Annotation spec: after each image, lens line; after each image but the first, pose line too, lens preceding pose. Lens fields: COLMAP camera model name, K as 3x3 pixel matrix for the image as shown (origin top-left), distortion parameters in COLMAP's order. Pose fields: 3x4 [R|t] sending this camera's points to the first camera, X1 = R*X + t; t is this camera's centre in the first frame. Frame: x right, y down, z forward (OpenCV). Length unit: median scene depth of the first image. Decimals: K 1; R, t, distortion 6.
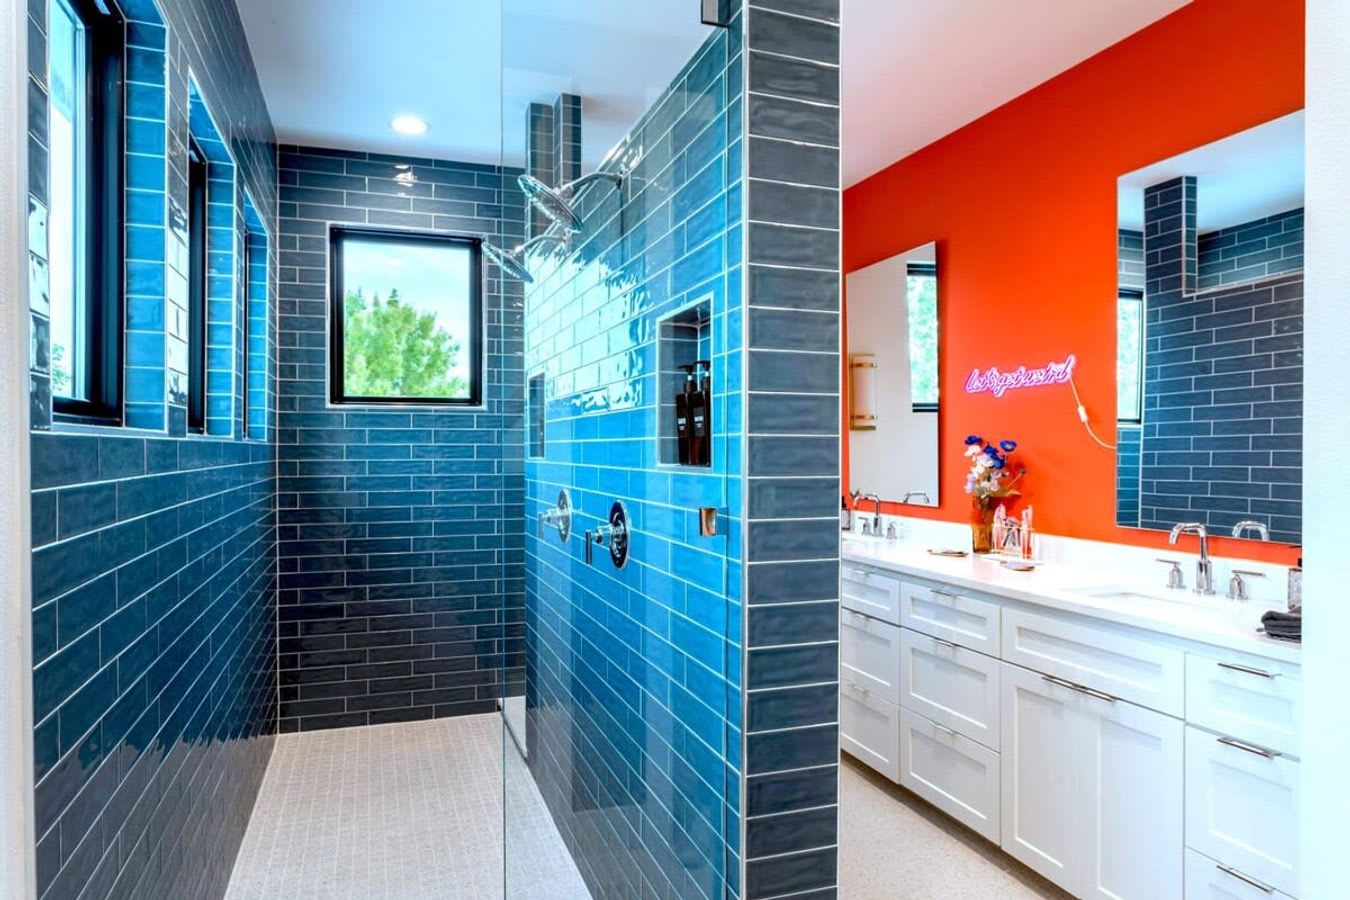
lens RADIAL K [[804.5, 0, 673.1], [0, 804.5, 457.7], [0, 0, 1]] dist [-0.016673, 0.001023]
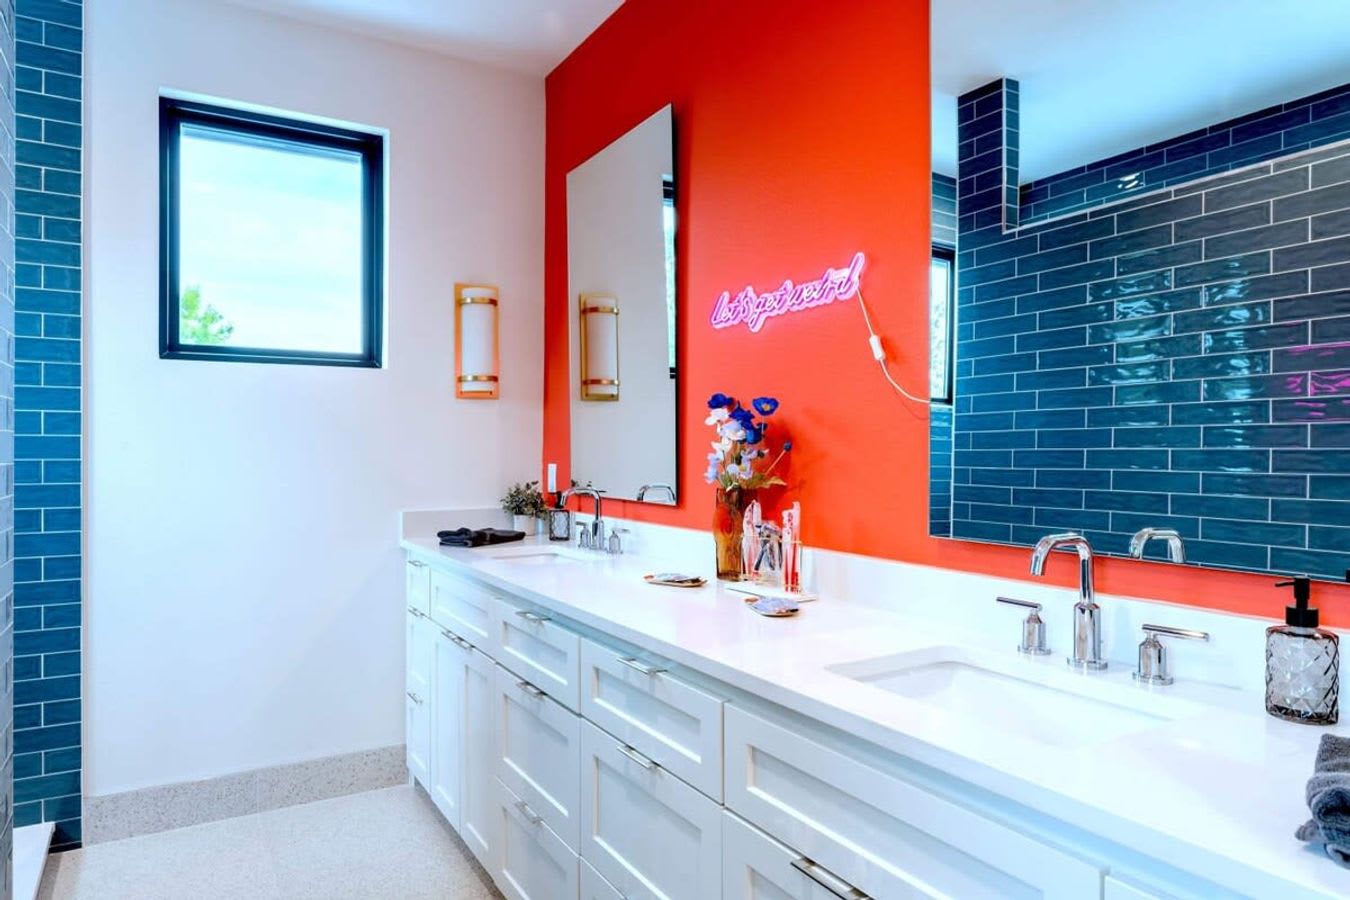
lens RADIAL K [[793.7, 0, 667.7], [0, 793.7, 452.7], [0, 0, 1]] dist [-0.002709, 0.001208]
pose [[0.980342, 0.000696, 0.197304, 0.217014], [0.000468, 0.999983, -0.005852, 0.024102], [-0.197304, 0.005829, 0.980325, 0.404236]]
